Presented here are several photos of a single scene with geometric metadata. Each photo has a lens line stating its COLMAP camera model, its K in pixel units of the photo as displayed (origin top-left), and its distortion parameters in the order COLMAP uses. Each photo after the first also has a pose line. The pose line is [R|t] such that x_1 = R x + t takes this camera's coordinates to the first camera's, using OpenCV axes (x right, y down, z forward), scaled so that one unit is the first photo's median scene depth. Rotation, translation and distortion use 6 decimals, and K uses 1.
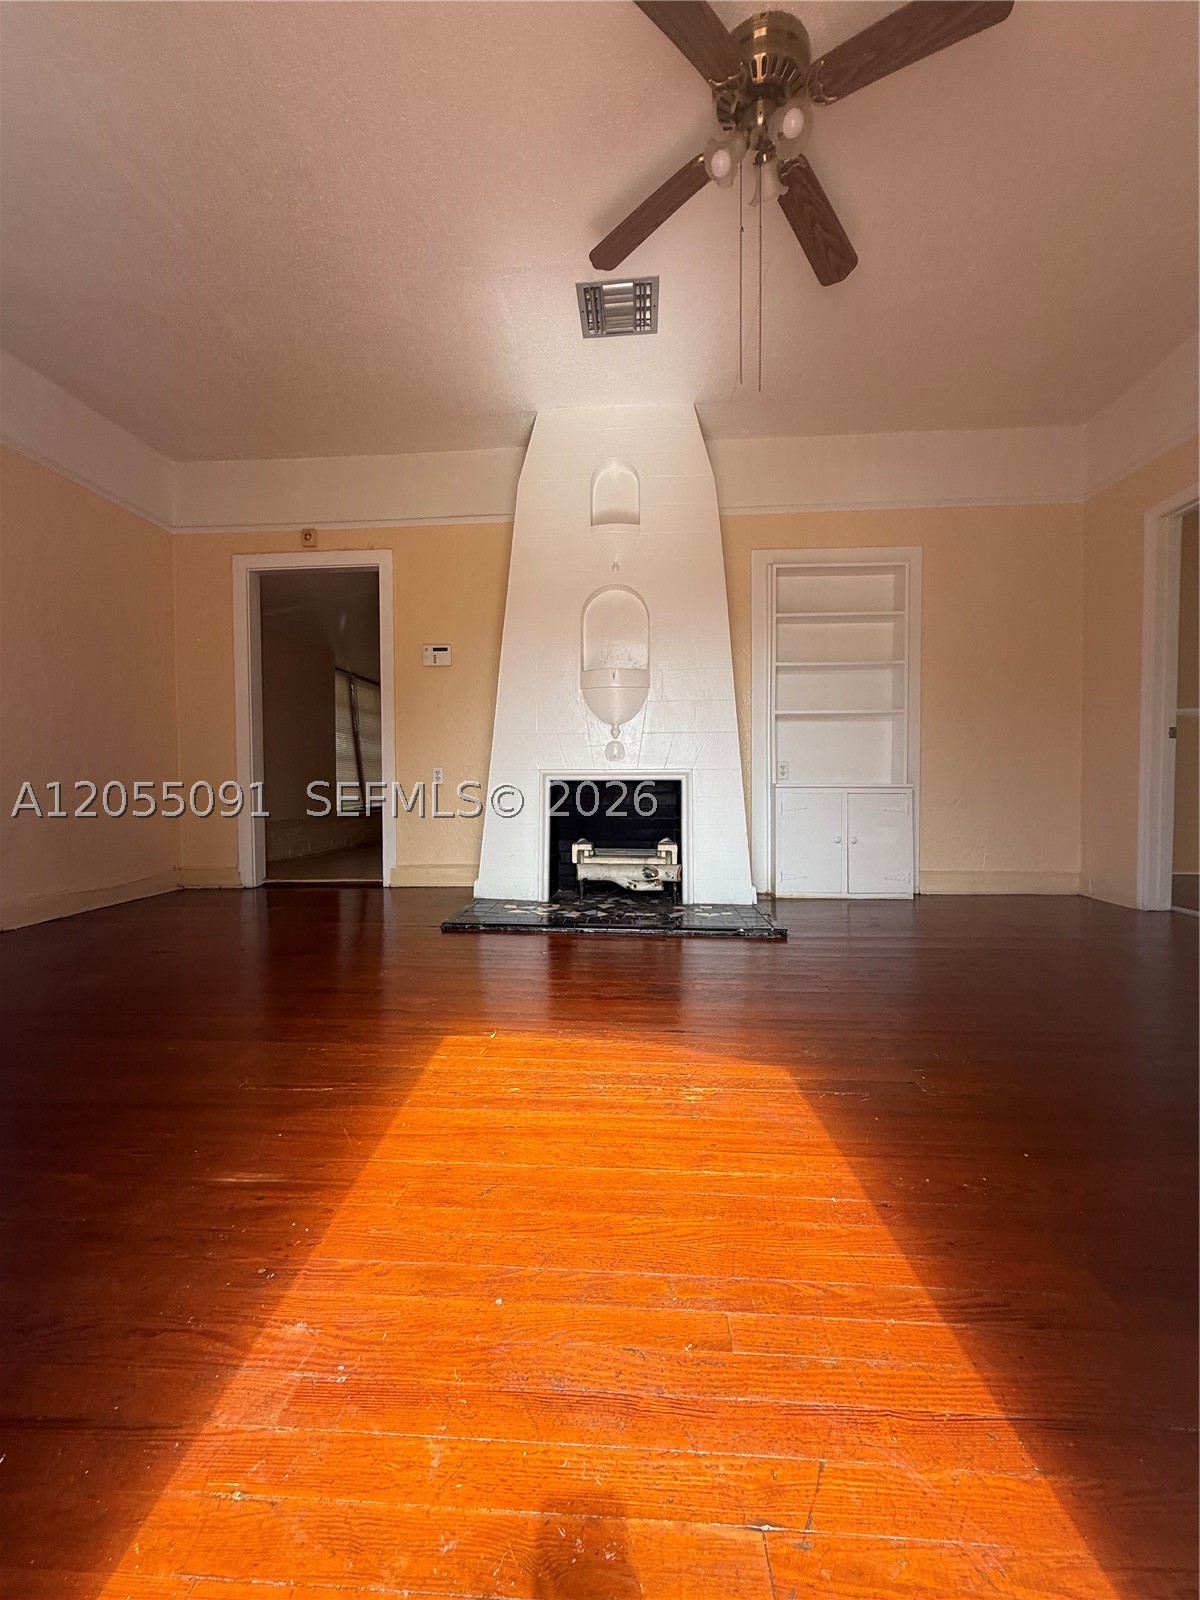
lens RADIAL K [[636.3, 0, 595.7], [0, 636.3, 795.0], [0, 0, 1]] dist [-0.000136, 0.000013]
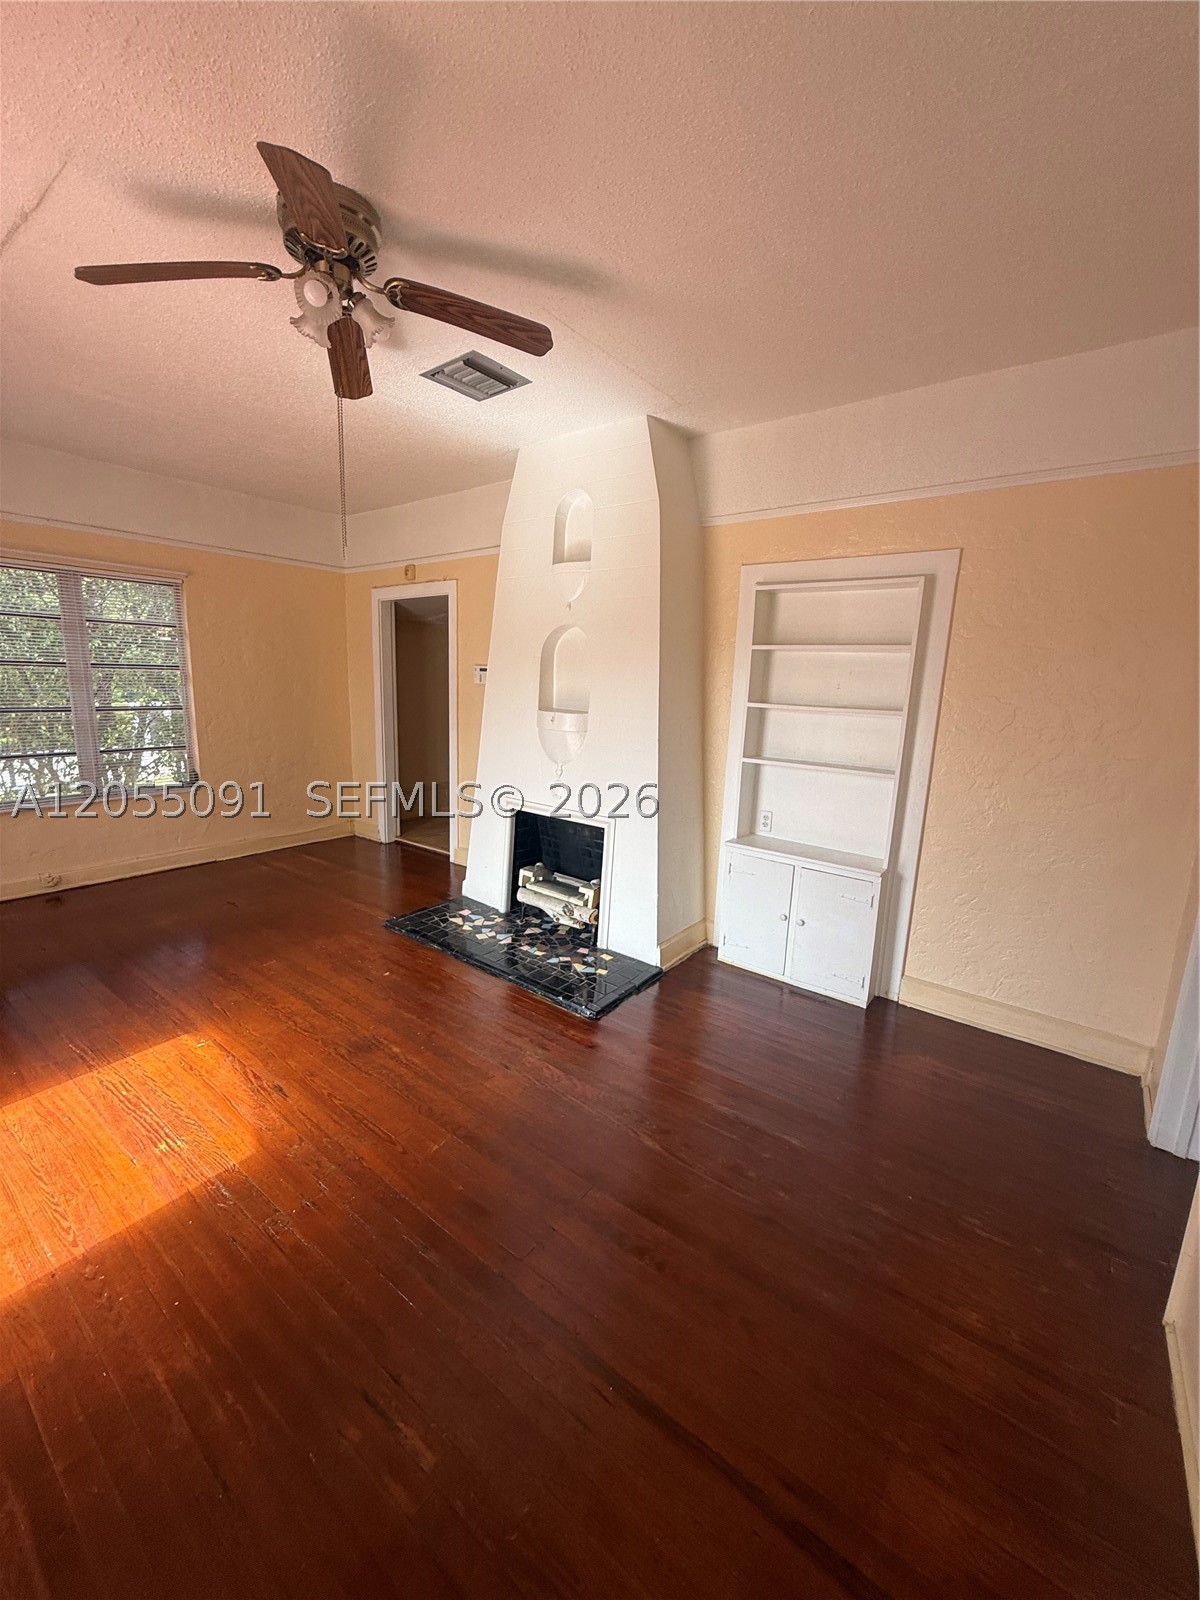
lens RADIAL K [[636.3, 0, 595.7], [0, 636.3, 795.0], [0, 0, 1]] dist [-0.000136, 0.000013]
pose [[0.833180, 0.131012, -0.537258, 0.627316], [-0.052571, 0.985896, 0.158888, -0.223627], [0.550497, -0.104138, 0.828317, 0.164271]]
